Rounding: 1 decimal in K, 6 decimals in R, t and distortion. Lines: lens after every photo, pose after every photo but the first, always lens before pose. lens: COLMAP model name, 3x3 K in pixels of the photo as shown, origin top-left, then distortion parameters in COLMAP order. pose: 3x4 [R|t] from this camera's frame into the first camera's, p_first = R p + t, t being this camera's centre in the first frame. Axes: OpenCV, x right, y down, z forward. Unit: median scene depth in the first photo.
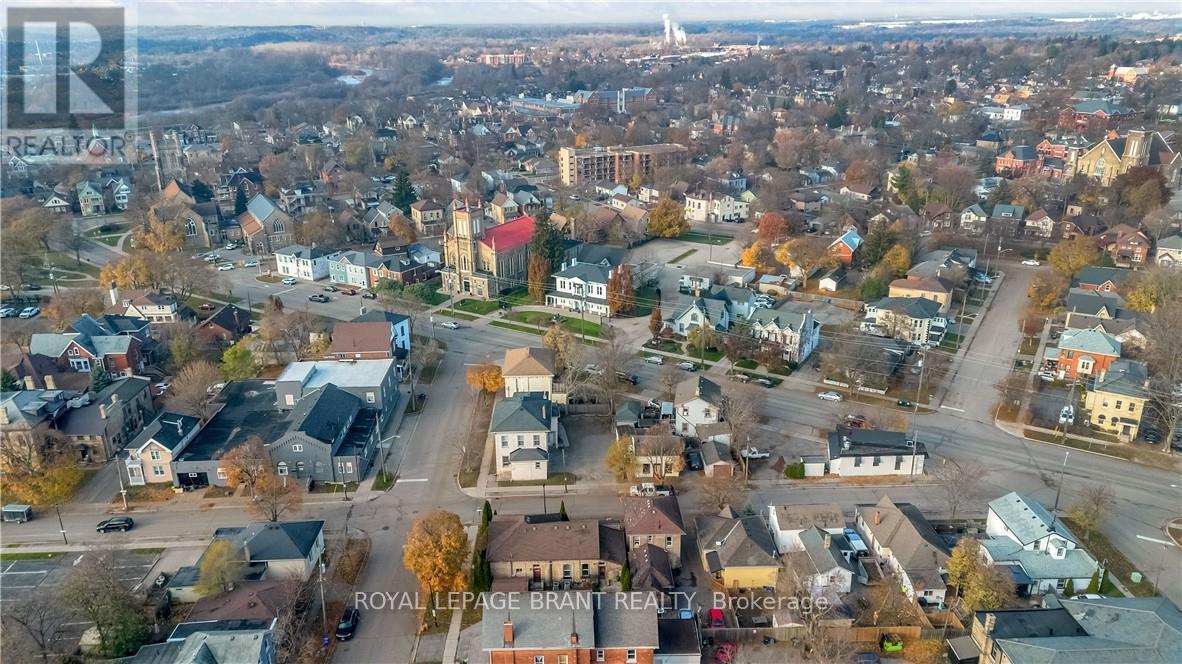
lens RADIAL K [[833.9, 0, 605.2], [0, 833.9, 314.8], [0, 0, 1]] dist [0.068865, -0.071330]
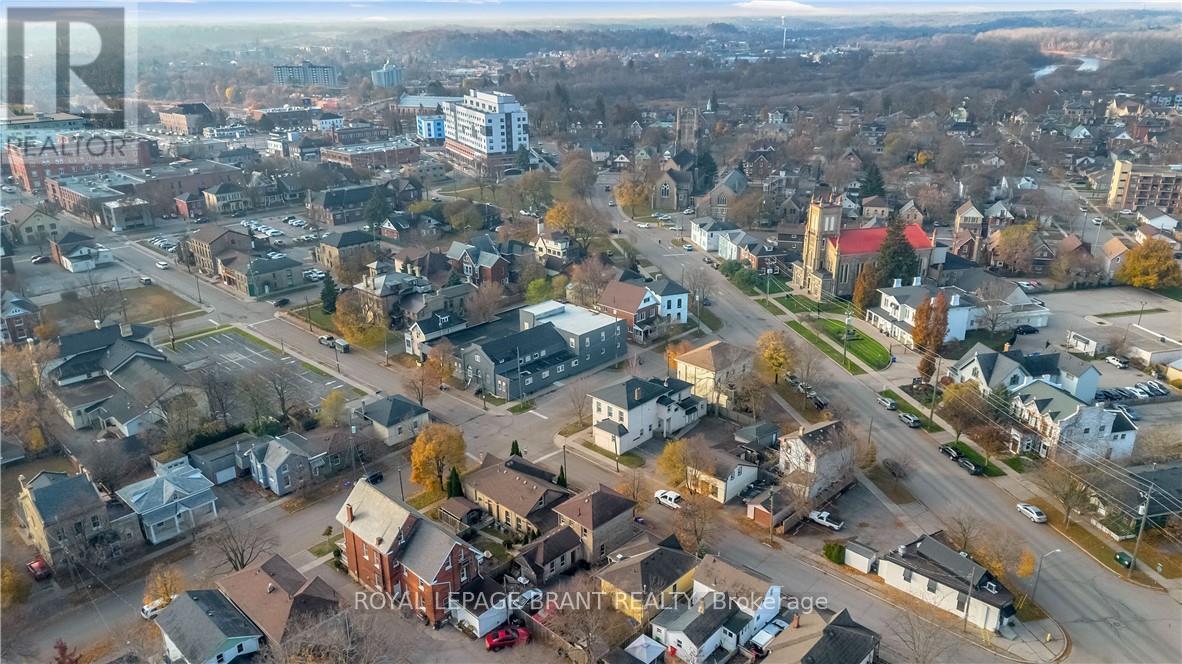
lens RADIAL K [[838.1, 0, 601.6], [0, 838.1, 335.8], [0, 0, 1]] dist [0.080749, -0.084912]
pose [[0.686070, 0.256627, -0.680772, 0.407347], [-0.233128, 0.963929, 0.128425, -0.052349], [0.689173, 0.070599, 0.721149, 0.153717]]
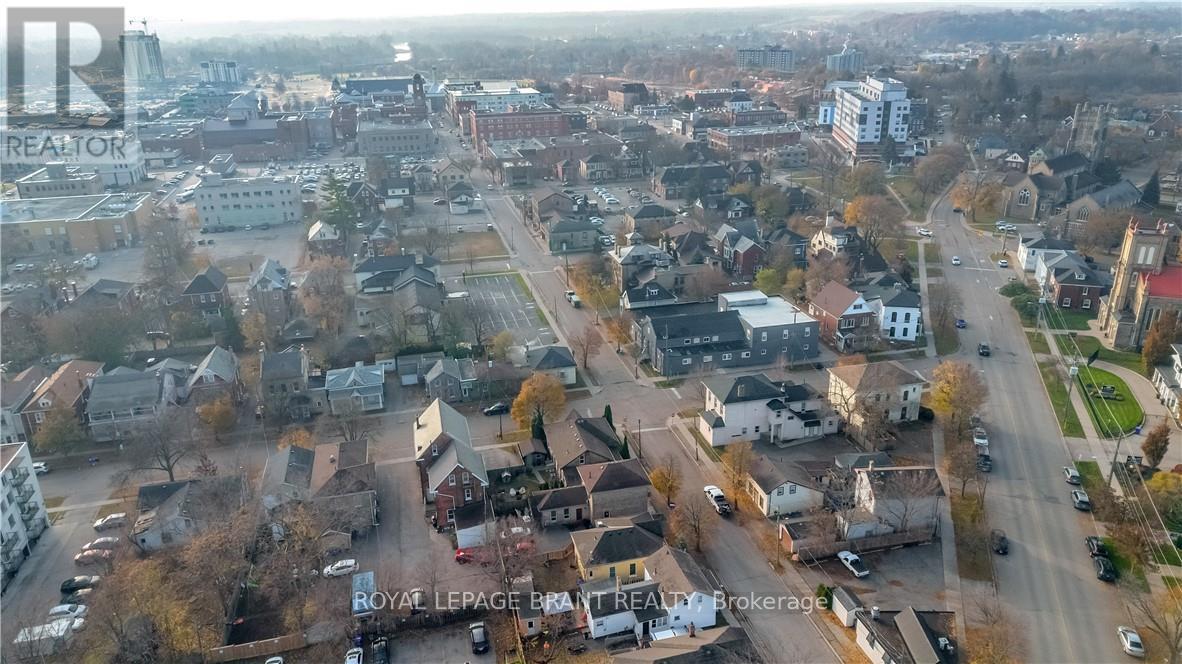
lens RADIAL K [[843.8, 0, 591.0], [0, 843.8, 332.0], [0, 0, 1]] dist [0.067477, -0.076426]
pose [[0.186254, 0.351672, -0.917407, 0.564294], [-0.301585, 0.909132, 0.287271, -0.130382], [0.935070, 0.223171, 0.275389, 0.372278]]
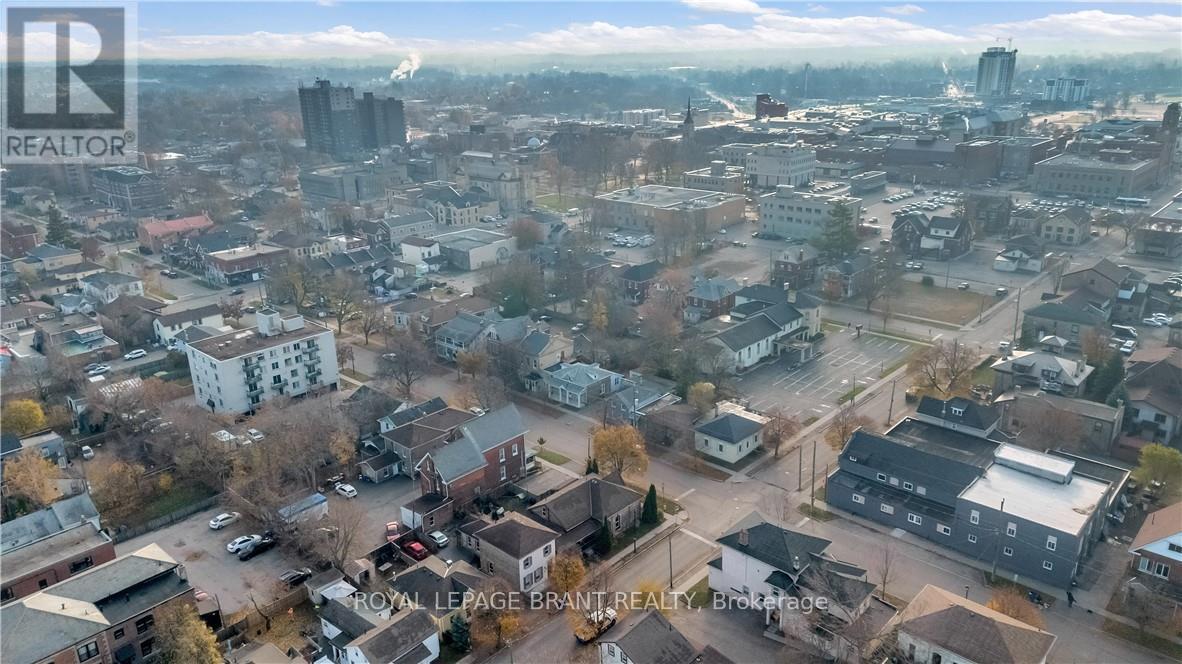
lens RADIAL K [[809.4, 0, 582.7], [0, 809.4, 345.5], [0, 0, 1]] dist [0.067765, -0.032036]
pose [[-0.724752, 0.256017, -0.639679, 0.325758], [-0.195751, 0.813638, 0.547425, -0.282391], [0.660618, 0.521965, -0.539571, 0.845452]]
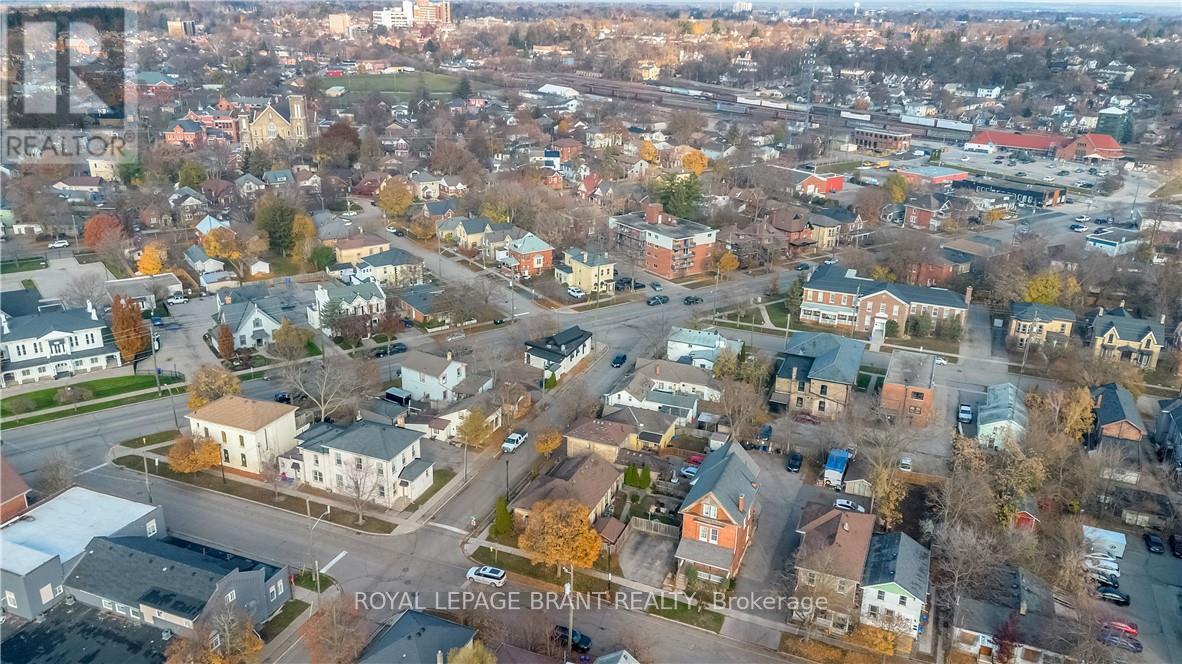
lens RADIAL K [[833.9, 0, 605.2], [0, 833.9, 314.8], [0, 0, 1]] dist [0.068865, -0.071330]
pose [[0.426022, -0.294393, 0.855475, -0.505342], [0.269578, 0.943931, 0.190585, -0.076762], [-0.863616, 0.149424, 0.481497, 0.235851]]
